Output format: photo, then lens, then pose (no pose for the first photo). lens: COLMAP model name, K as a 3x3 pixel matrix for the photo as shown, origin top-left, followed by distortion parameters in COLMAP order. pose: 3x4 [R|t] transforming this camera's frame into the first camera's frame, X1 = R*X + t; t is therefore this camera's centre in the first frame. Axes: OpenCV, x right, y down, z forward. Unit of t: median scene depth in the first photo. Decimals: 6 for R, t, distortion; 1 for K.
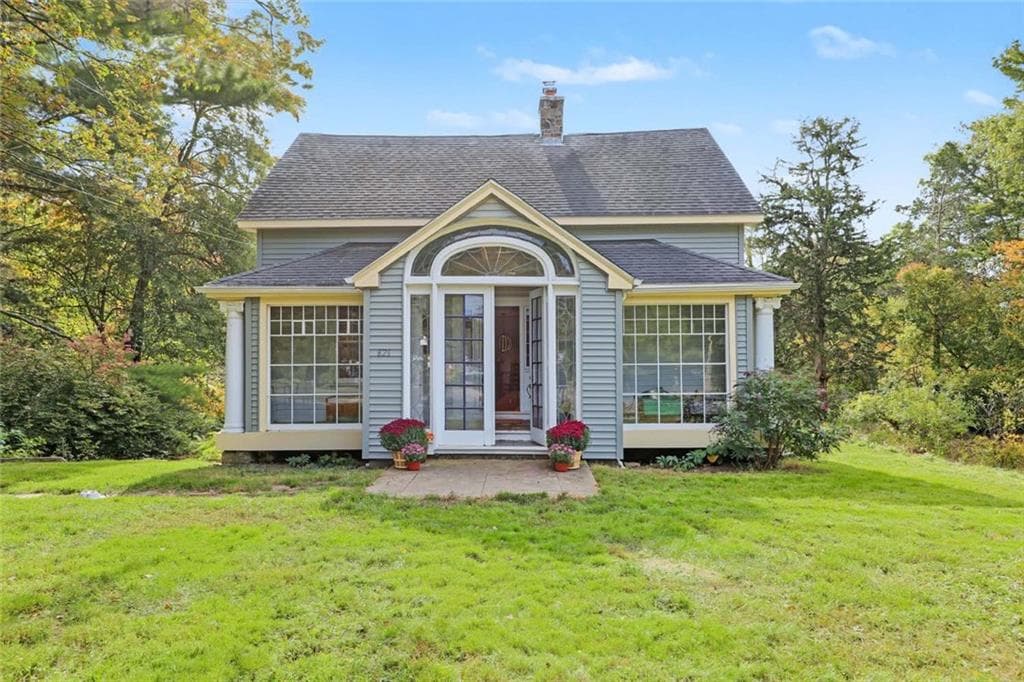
lens RADIAL K [[658.0, 0, 509.7], [0, 658.0, 356.4], [0, 0, 1]] dist [0.004049, 0.000913]
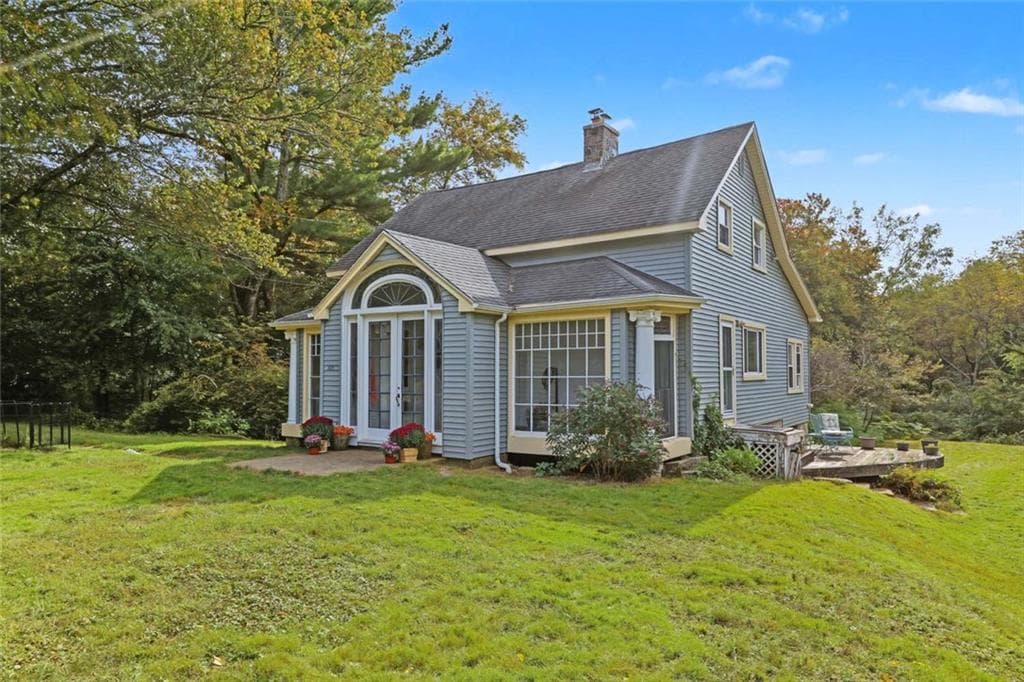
lens RADIAL K [[658.0, 0, 509.7], [0, 658.0, 356.4], [0, 0, 1]] dist [0.004049, 0.000913]
pose [[0.846001, -0.014291, -0.532989, 0.769391], [0.003791, 0.999777, -0.020789, 0.000822], [0.533167, 0.015567, 0.845867, 0.055198]]
